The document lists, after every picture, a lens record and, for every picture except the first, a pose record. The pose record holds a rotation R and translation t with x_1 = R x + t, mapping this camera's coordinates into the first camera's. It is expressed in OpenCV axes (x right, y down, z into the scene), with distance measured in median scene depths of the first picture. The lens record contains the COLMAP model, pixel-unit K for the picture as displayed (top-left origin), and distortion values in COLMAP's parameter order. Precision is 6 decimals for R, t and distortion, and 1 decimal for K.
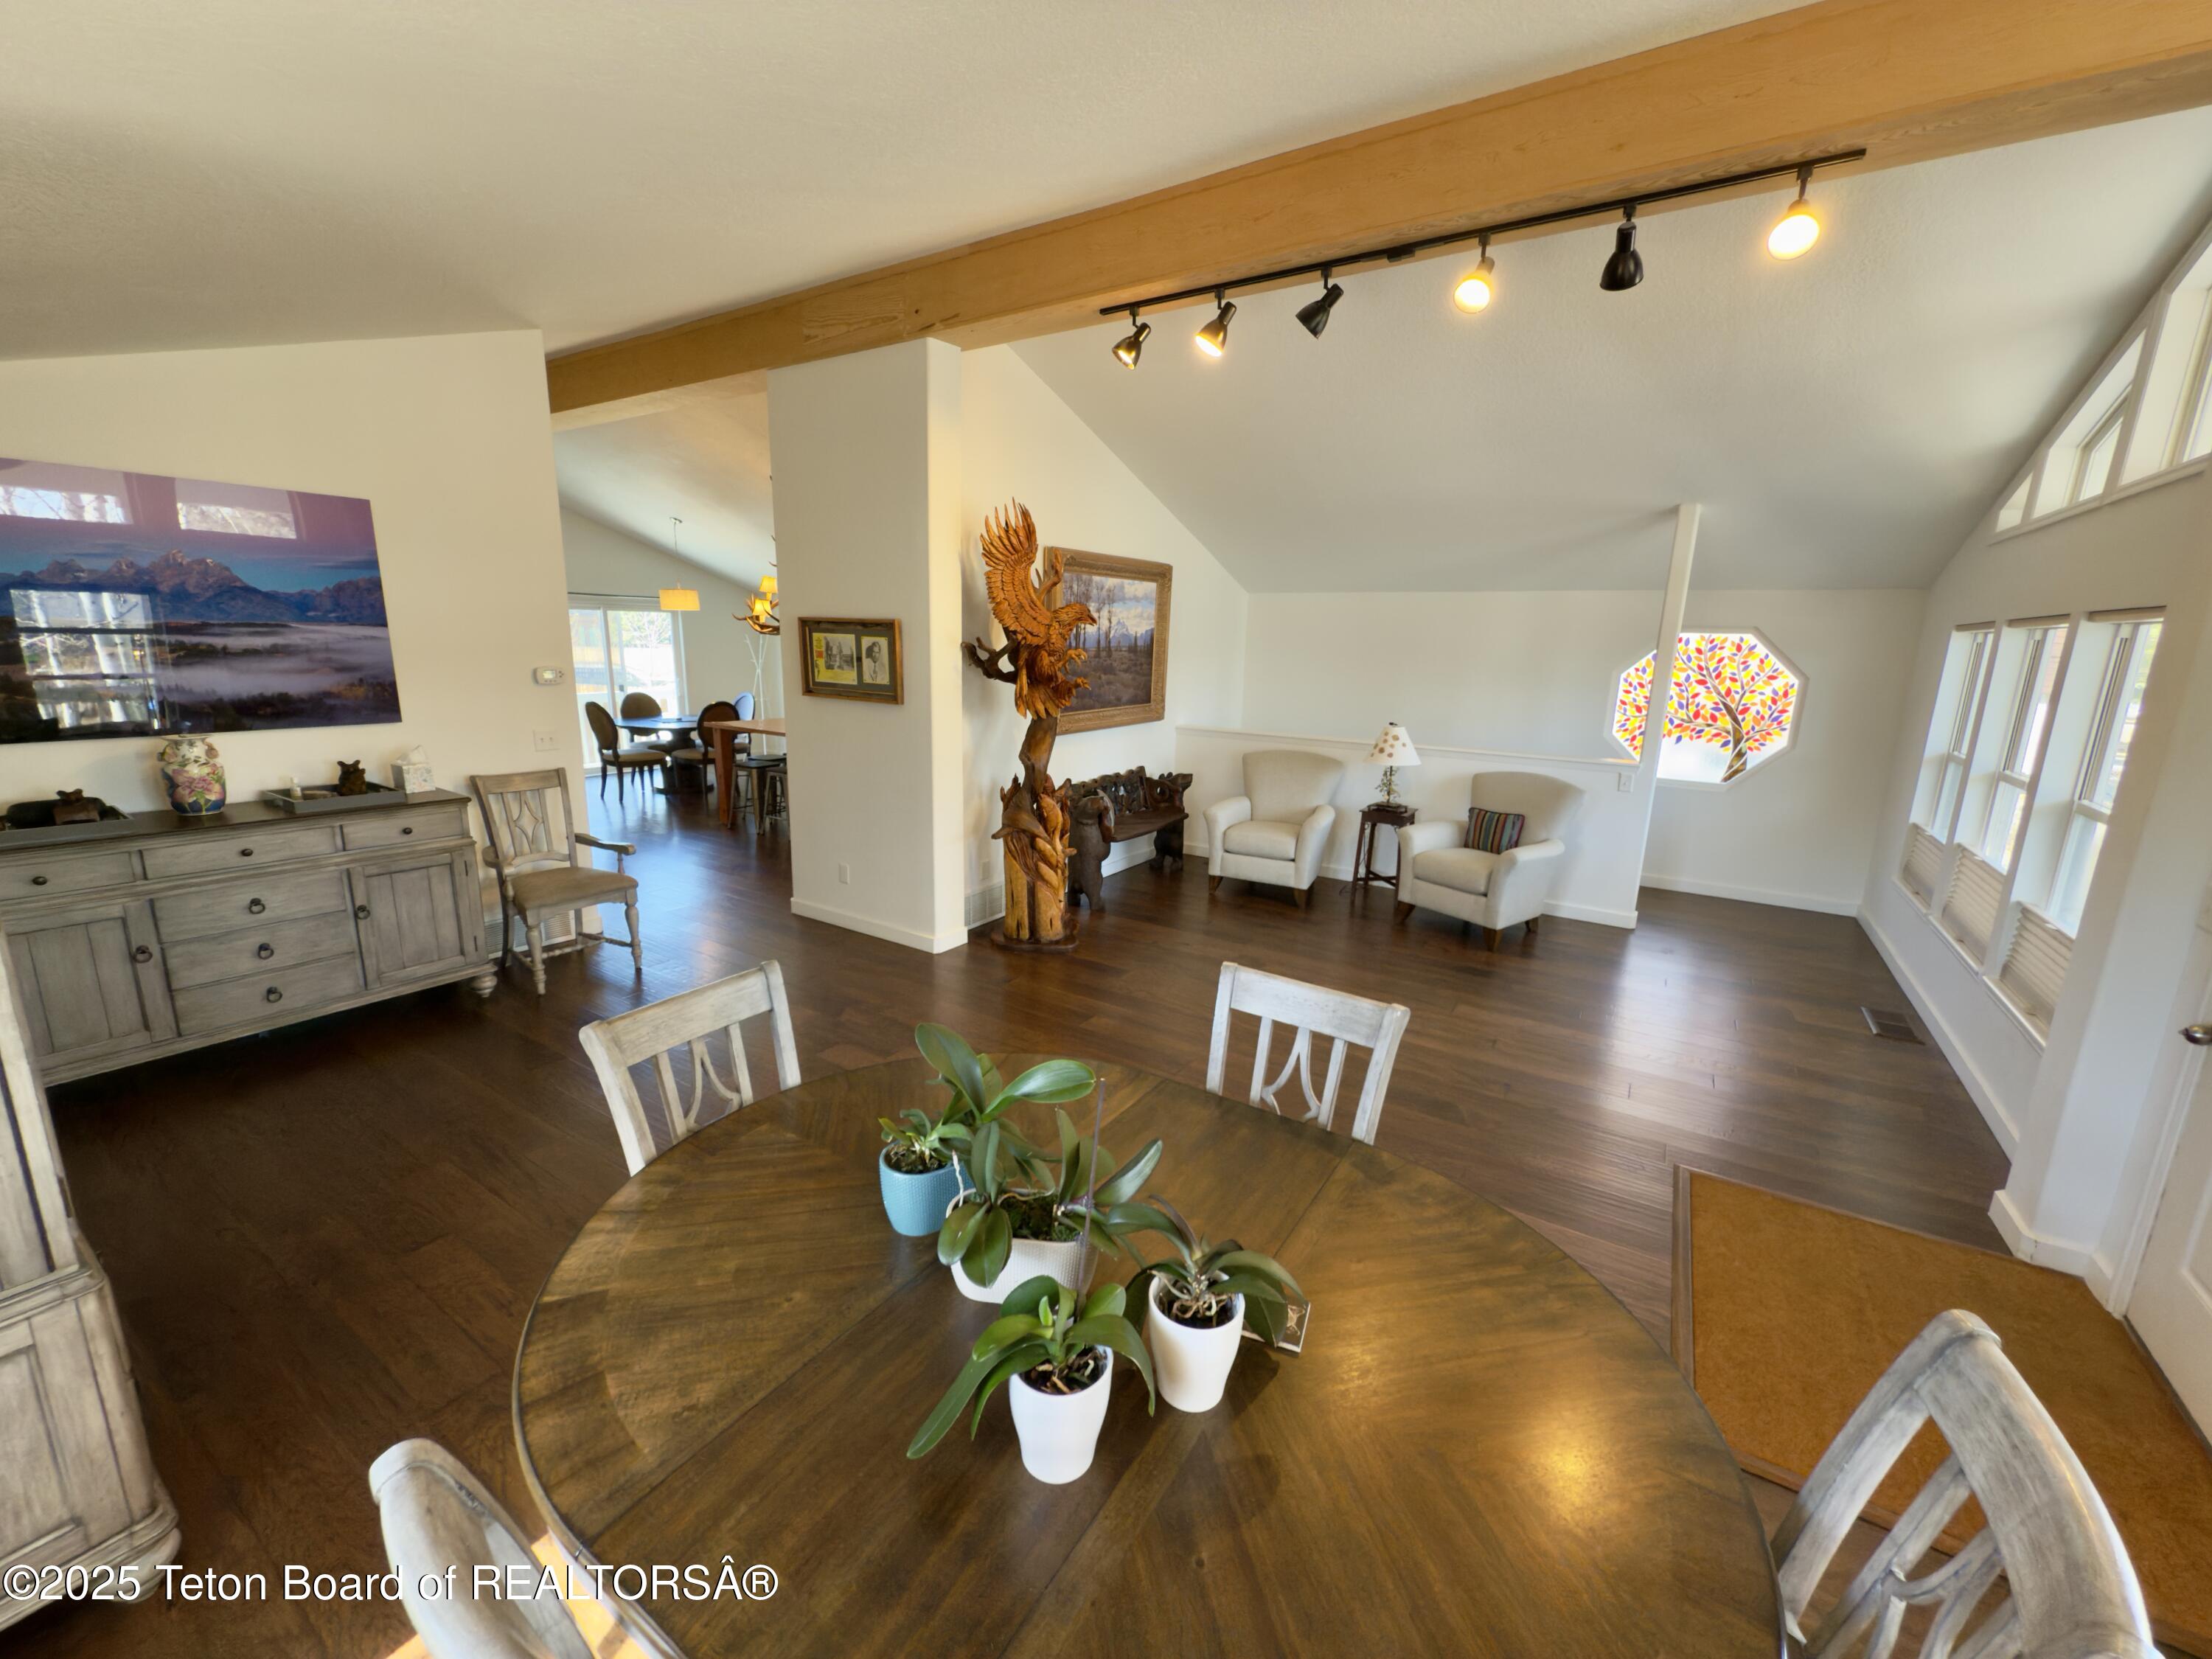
lens RADIAL K [[886.9, 0, 1102.0], [0, 886.9, 831.9], [0, 0, 1]] dist [0.000392, 0.000572]
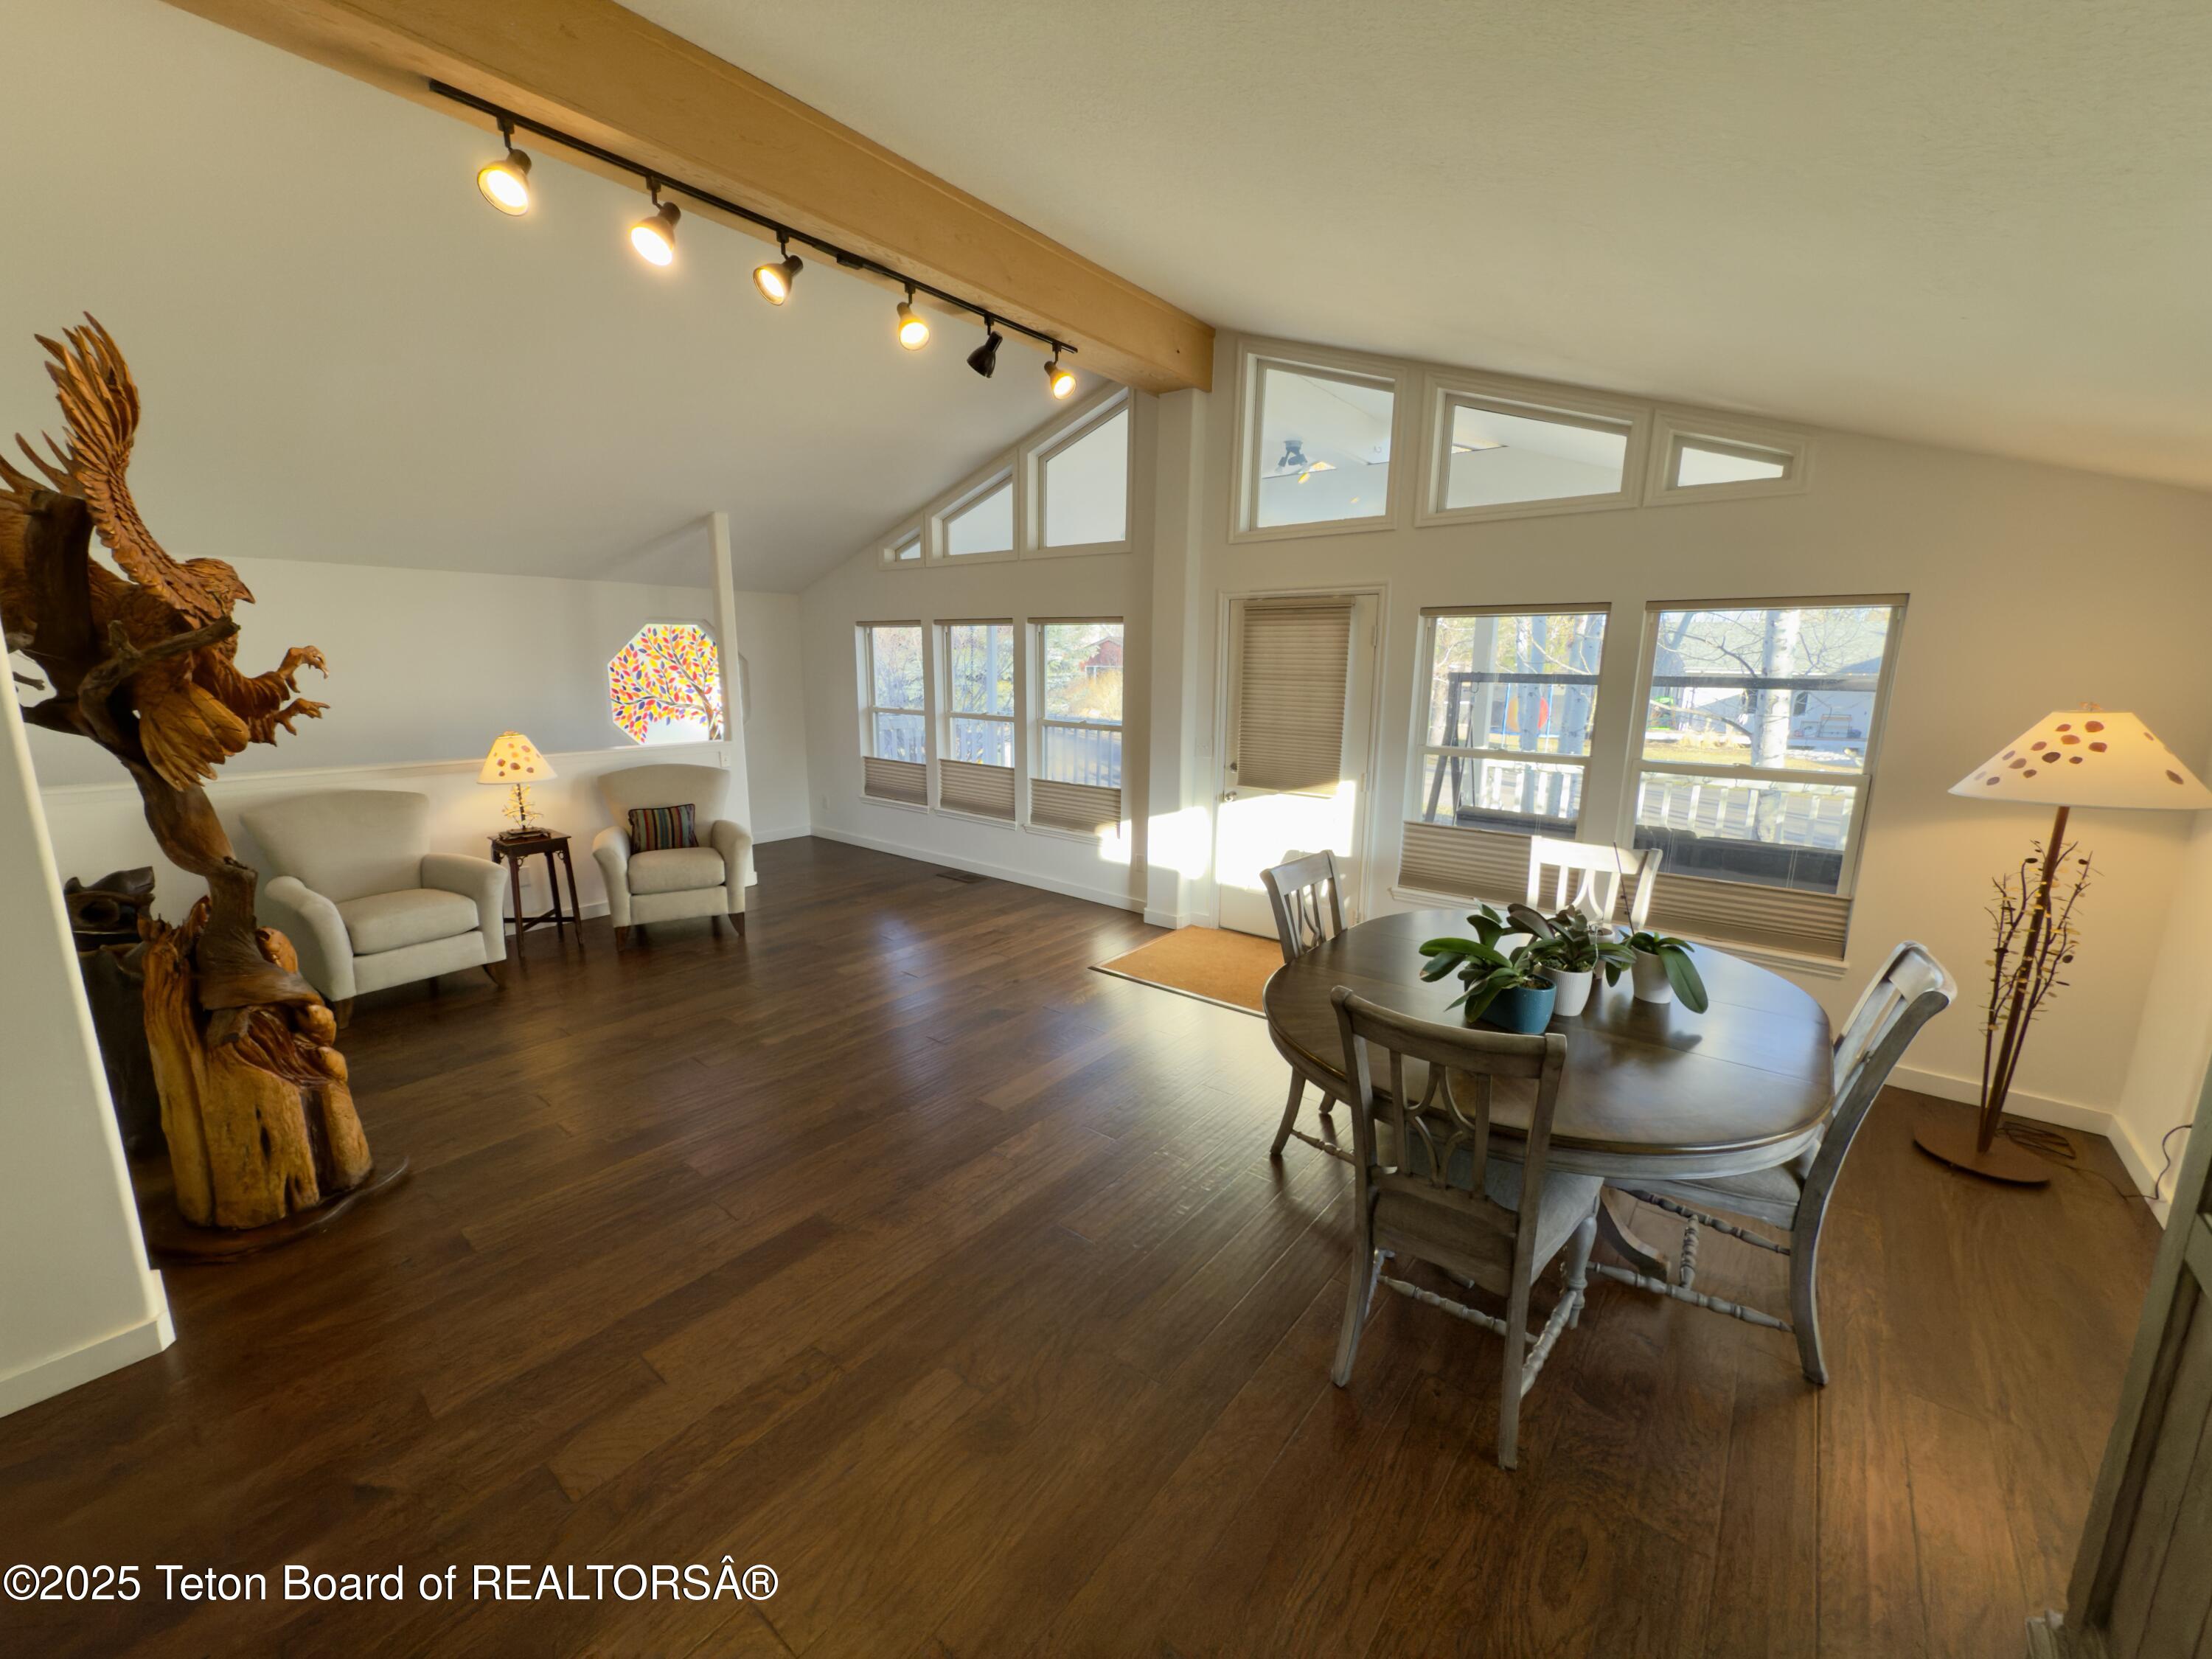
lens RADIAL K [[886.9, 0, 1105.0], [0, 886.9, 830.4], [0, 0, 1]] dist [0.000392, 0.000572]
pose [[0.091505, -0.216592, 0.971964, -0.420019], [0.203440, 0.959539, 0.194670, -0.080885], [-0.974802, 0.179923, 0.131866, 0.364889]]
